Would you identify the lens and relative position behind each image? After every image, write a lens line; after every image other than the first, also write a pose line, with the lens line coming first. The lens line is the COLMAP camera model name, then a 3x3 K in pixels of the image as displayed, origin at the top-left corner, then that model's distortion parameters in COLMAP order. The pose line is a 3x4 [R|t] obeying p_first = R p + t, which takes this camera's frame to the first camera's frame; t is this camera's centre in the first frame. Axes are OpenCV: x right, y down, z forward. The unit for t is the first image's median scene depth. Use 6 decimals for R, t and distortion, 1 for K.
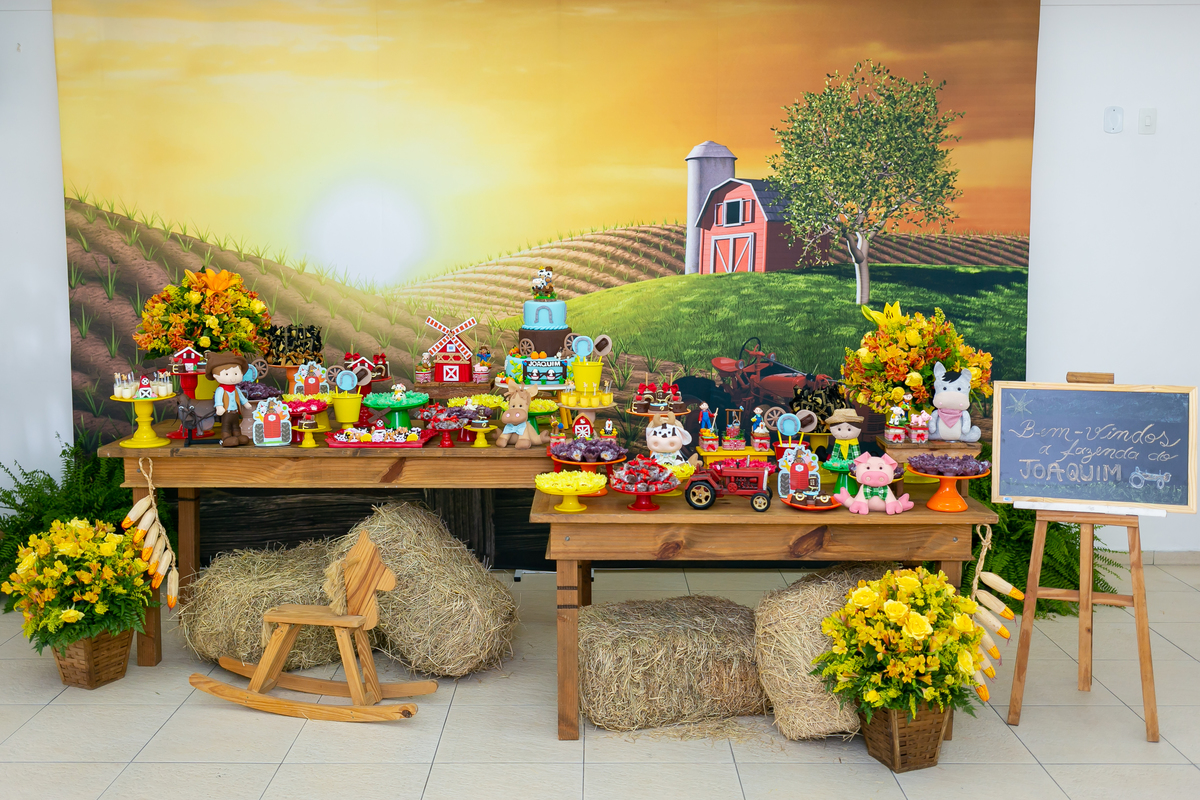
lens RADIAL K [[1155.2, 0, 573.4], [0, 1155.2, 367.2], [0, 0, 1]] dist [-0.007010, -0.003032]
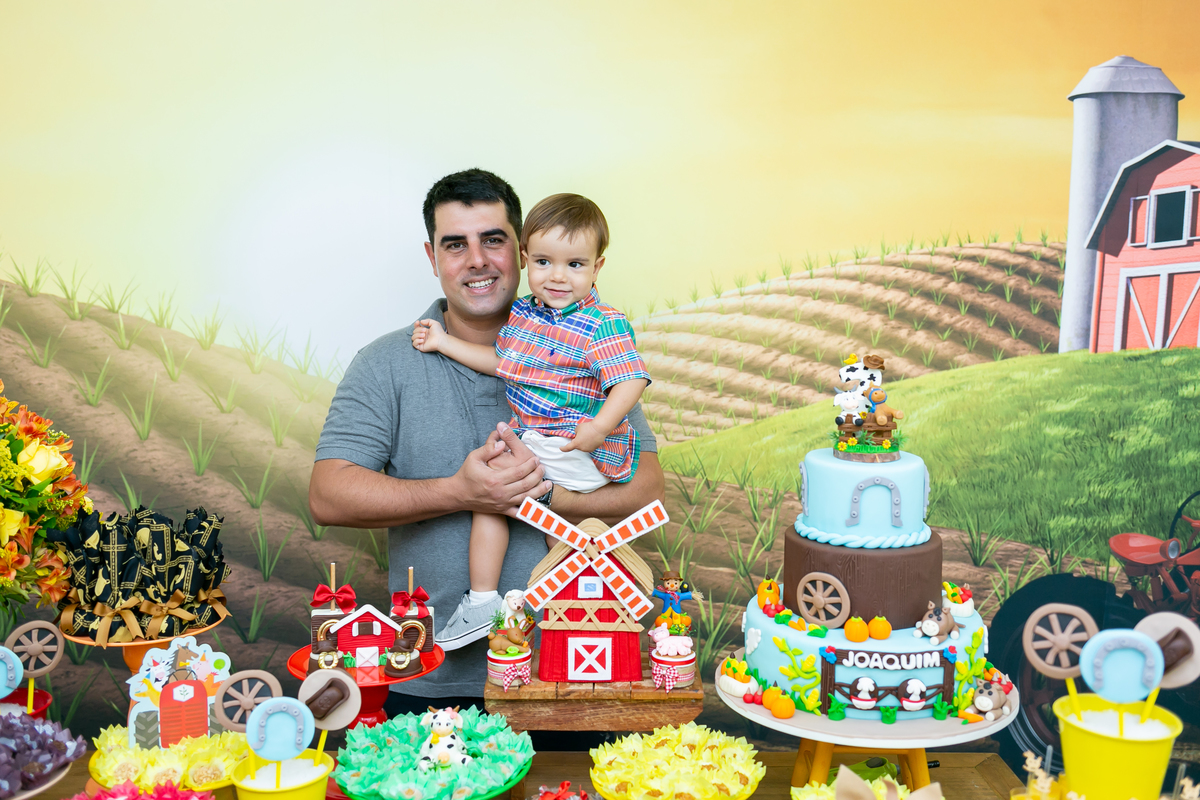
lens RADIAL K [[1198.5, 0, 601.5], [0, 1198.5, 399.1], [0, 0, 1]] dist [0.004671, -0.014054]
pose [[0.999828, 0.003172, 0.018298, -0.091653], [-0.003151, 0.999994, -0.001223, -0.061298], [-0.018301, 0.001165, 0.999832, 0.534076]]
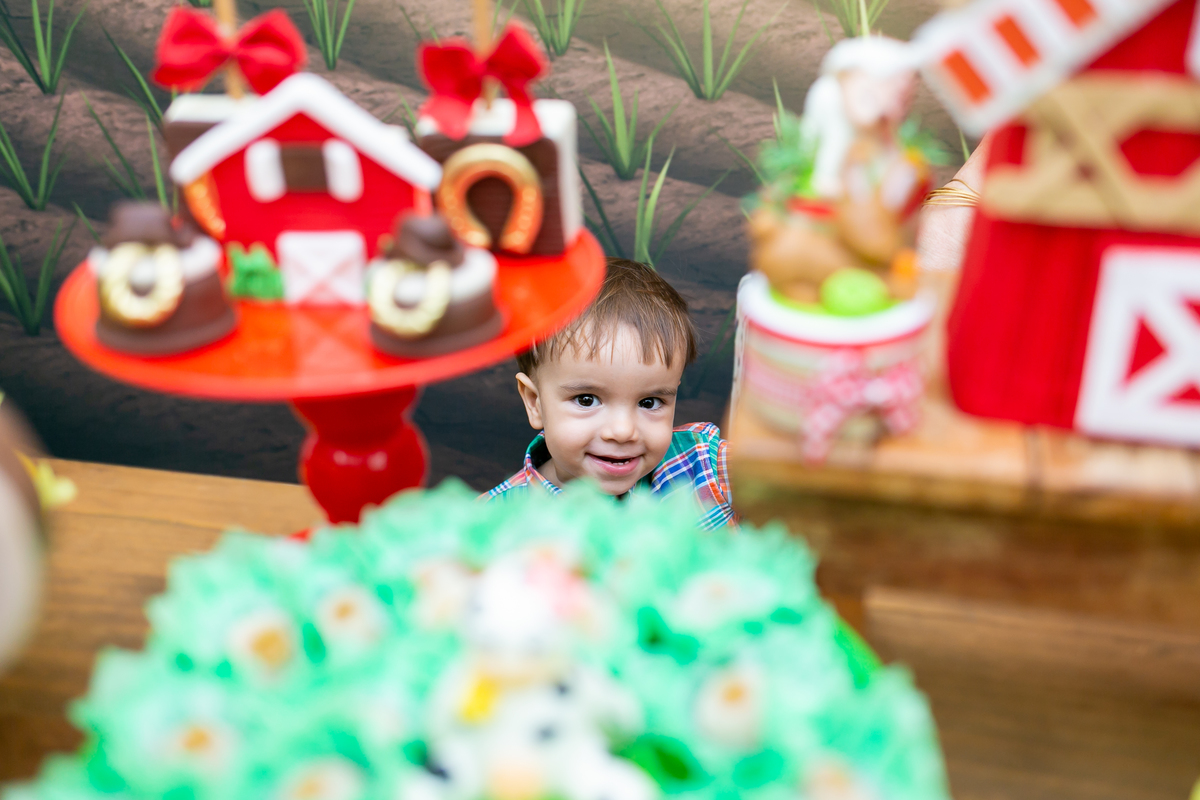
lens RADIAL K [[1233.1, 0, 600.0], [0, 1233.1, 400.0], [0, 0, 1]] dist [0.005975, -0.016031]
pose [[0.977747, 0.084909, -0.191838, -0.108482], [-0.010500, 0.933094, 0.359479, -0.018160], [0.209526, -0.349465, 0.913221, 0.766323]]
